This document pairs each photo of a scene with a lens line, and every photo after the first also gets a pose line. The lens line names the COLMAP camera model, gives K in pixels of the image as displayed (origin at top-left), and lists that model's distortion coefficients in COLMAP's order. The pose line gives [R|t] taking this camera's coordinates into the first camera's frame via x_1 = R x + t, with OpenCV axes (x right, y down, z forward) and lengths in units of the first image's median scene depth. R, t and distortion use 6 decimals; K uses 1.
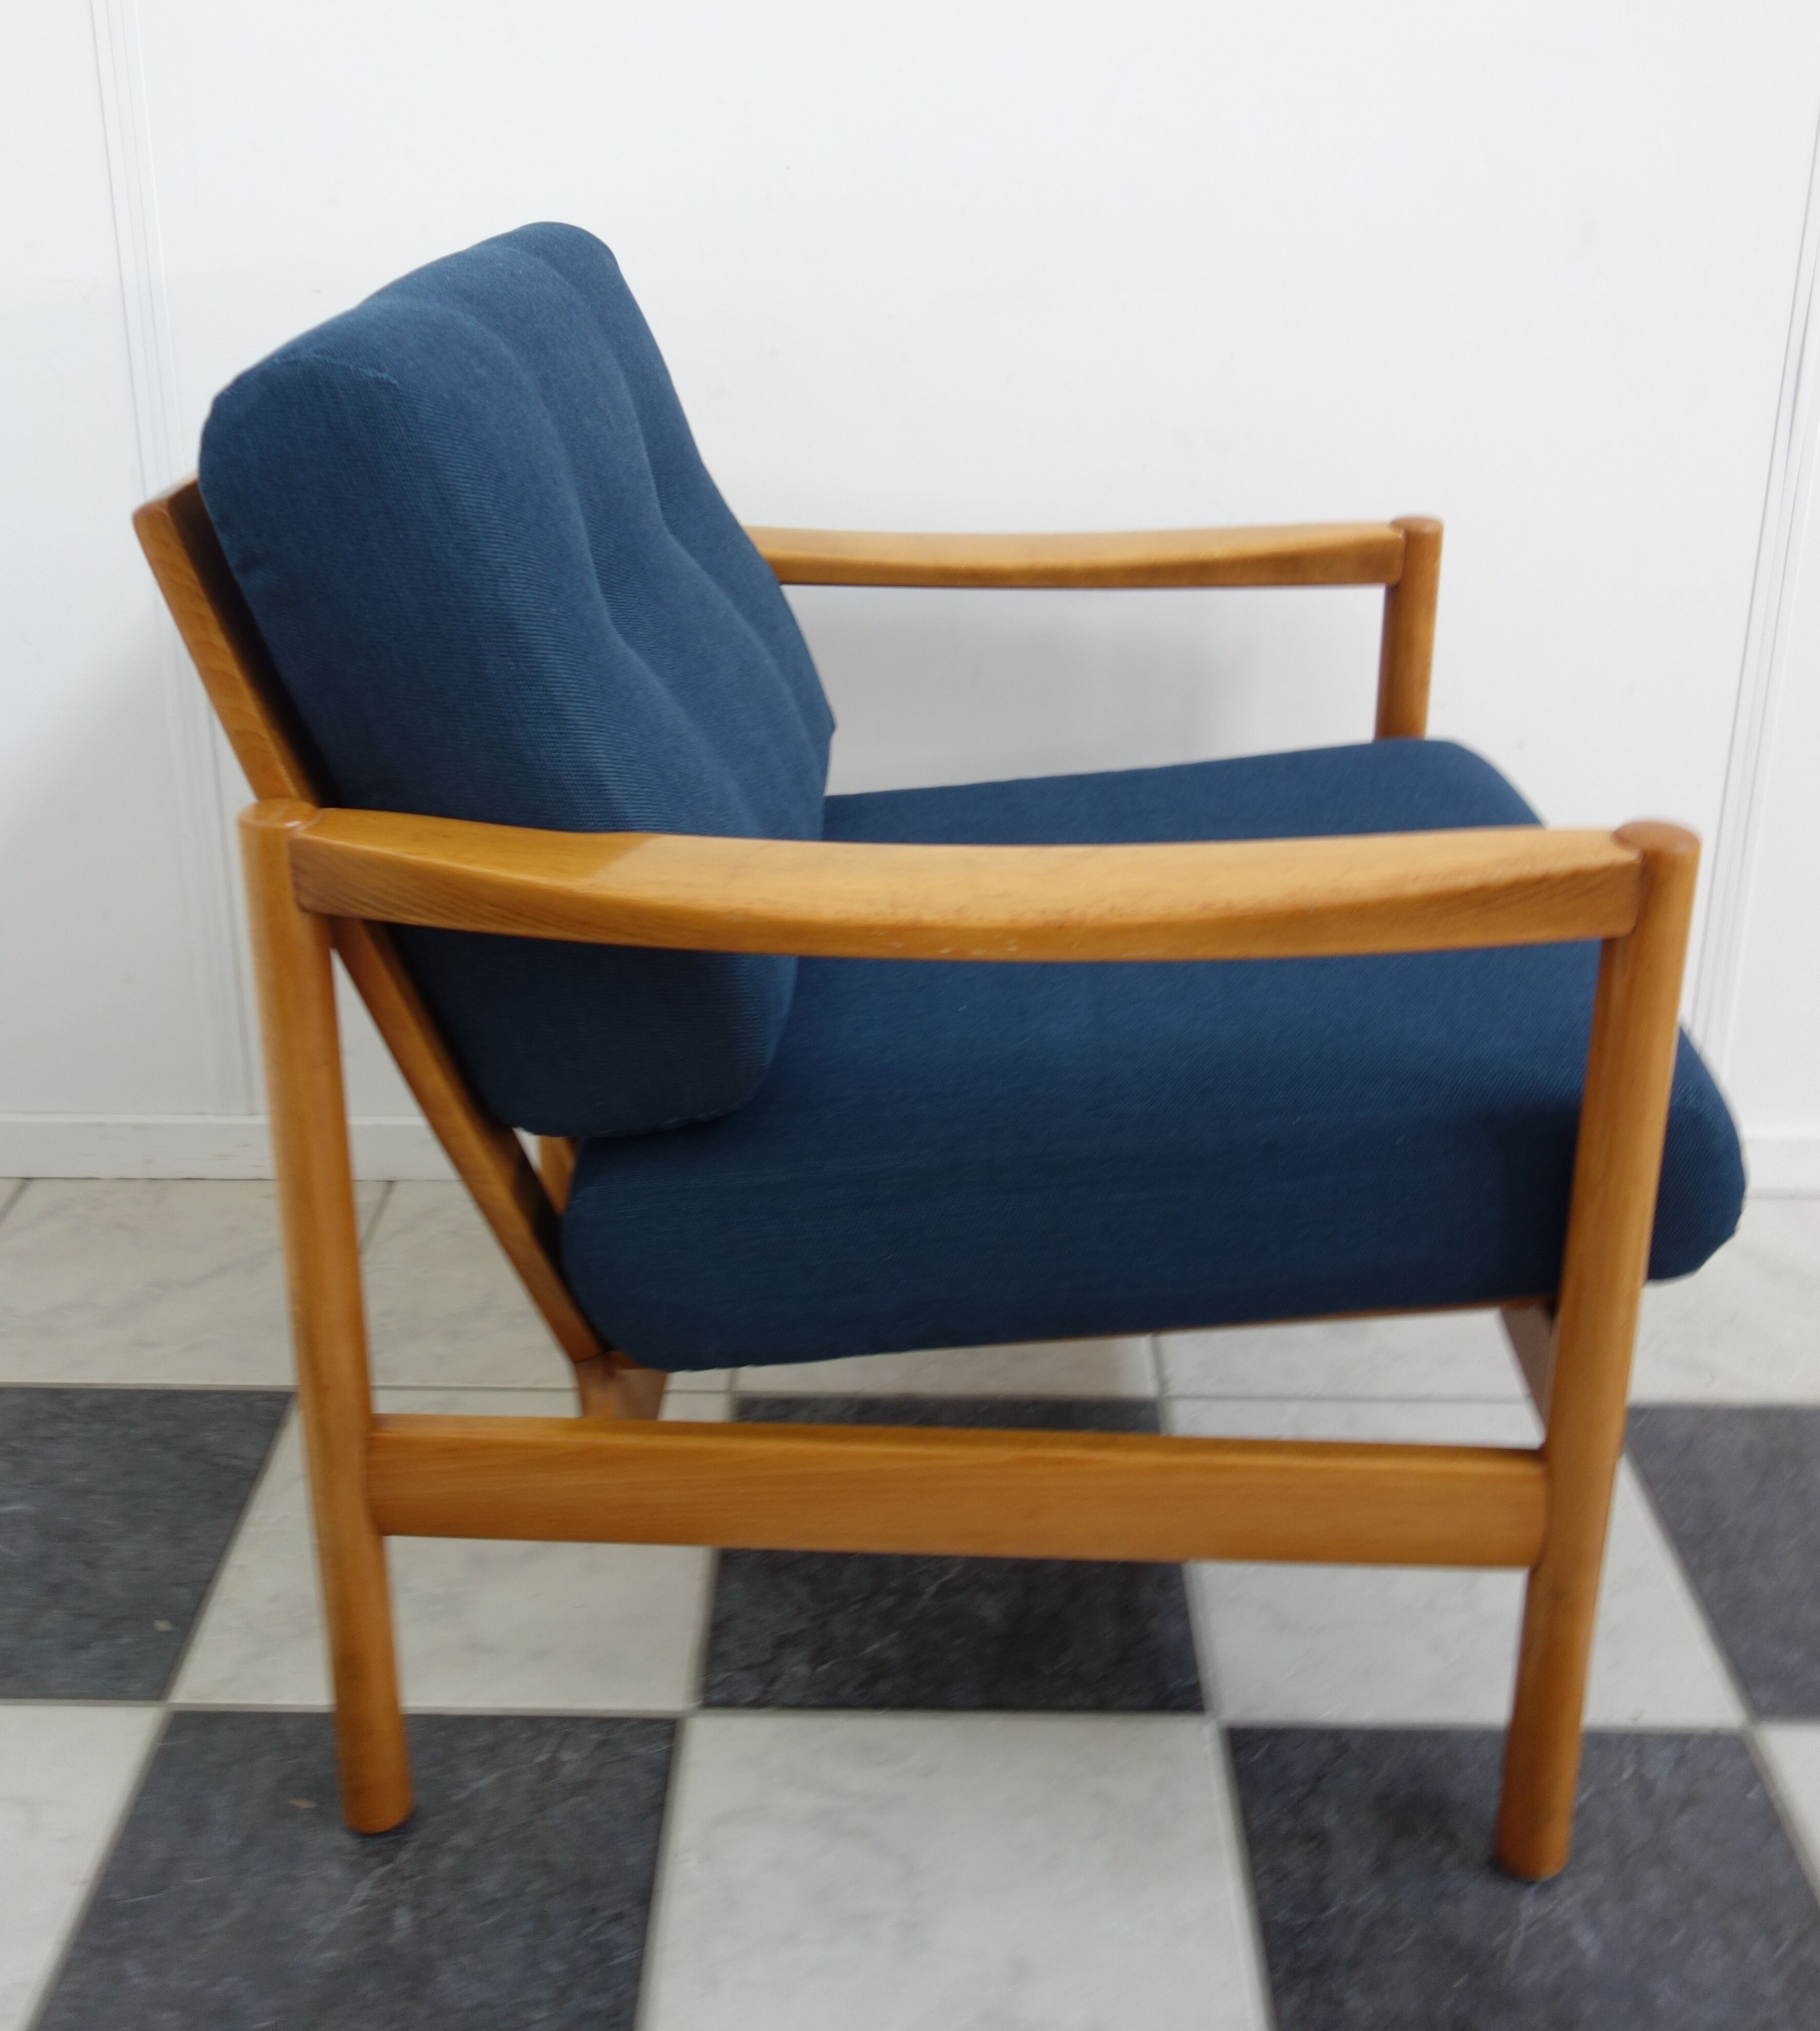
lens RADIAL K [[2336.2, 0, 842.1], [0, 2336.2, 853.7], [0, 0, 1]] dist [-0.002758, -0.000587]
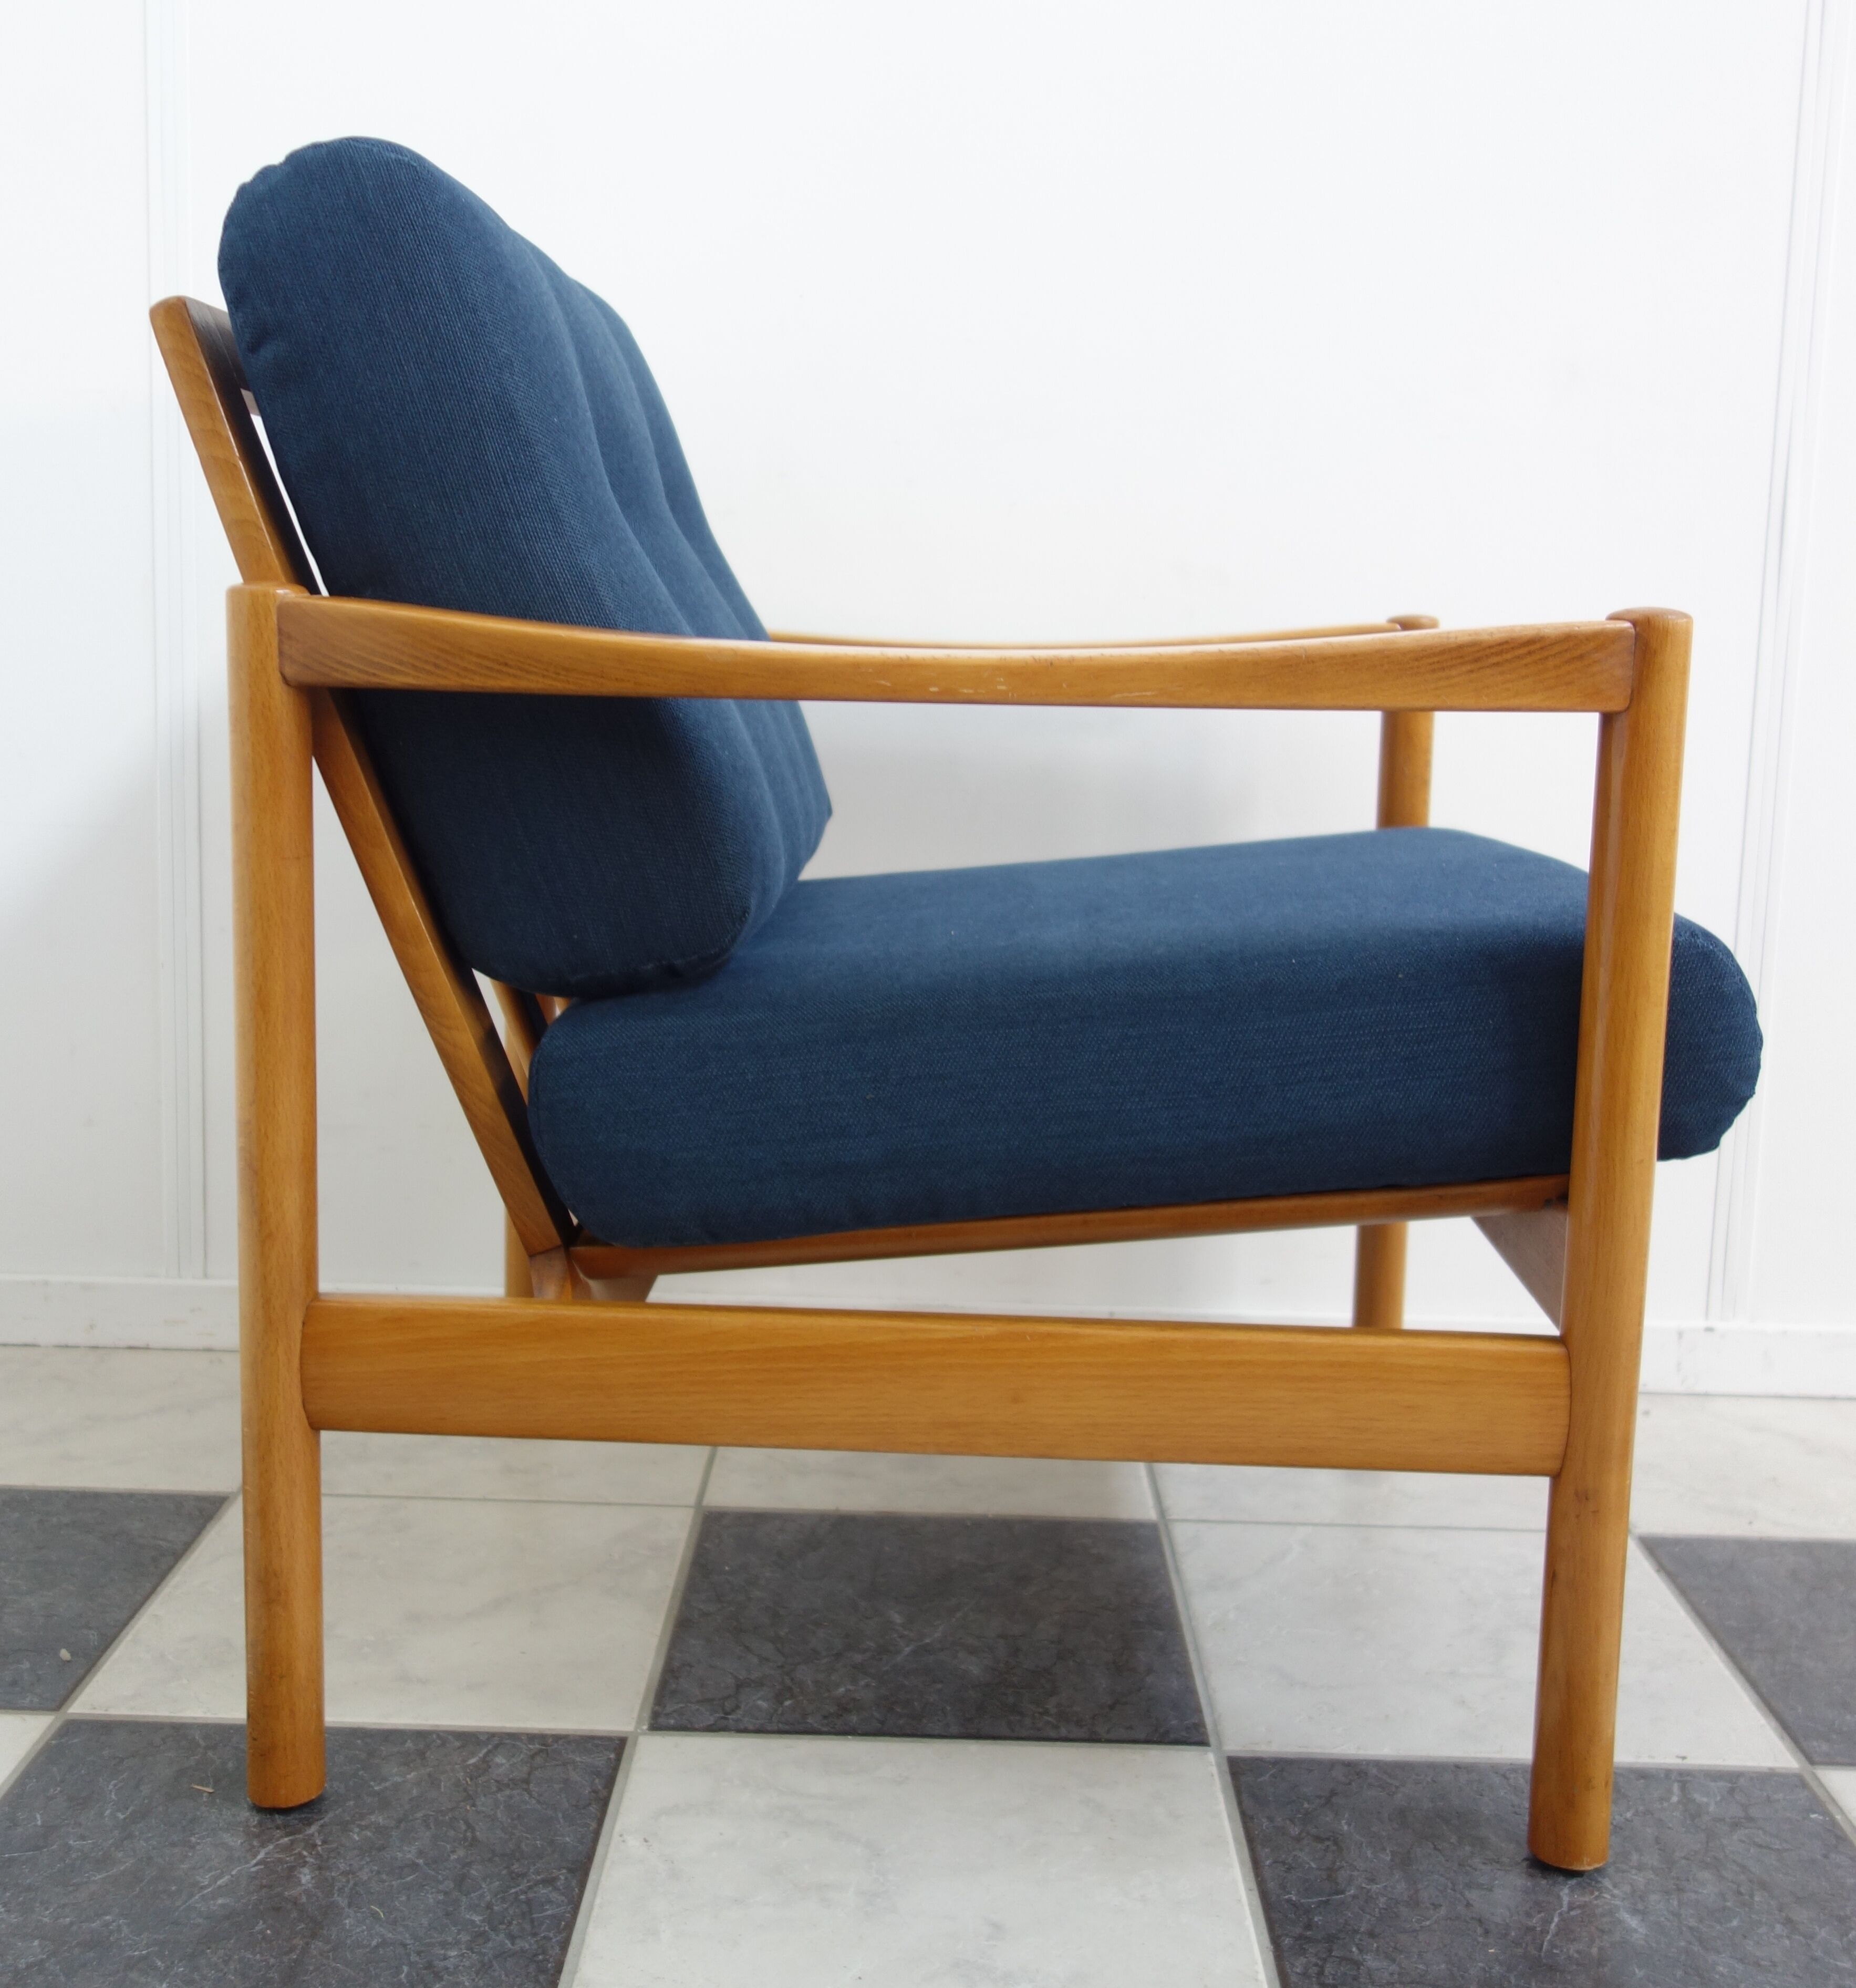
lens RADIAL K [[2406.2, 0, 860.3], [0, 2406.2, 988.9], [0, 0, 1]] dist [0.001005, -0.000728]
pose [[0.999609, 0.027865, 0.002422, 0.011475], [-0.026663, 0.975451, -0.218595, 0.311001], [-0.008453, 0.218445, 0.975813, 0.026697]]
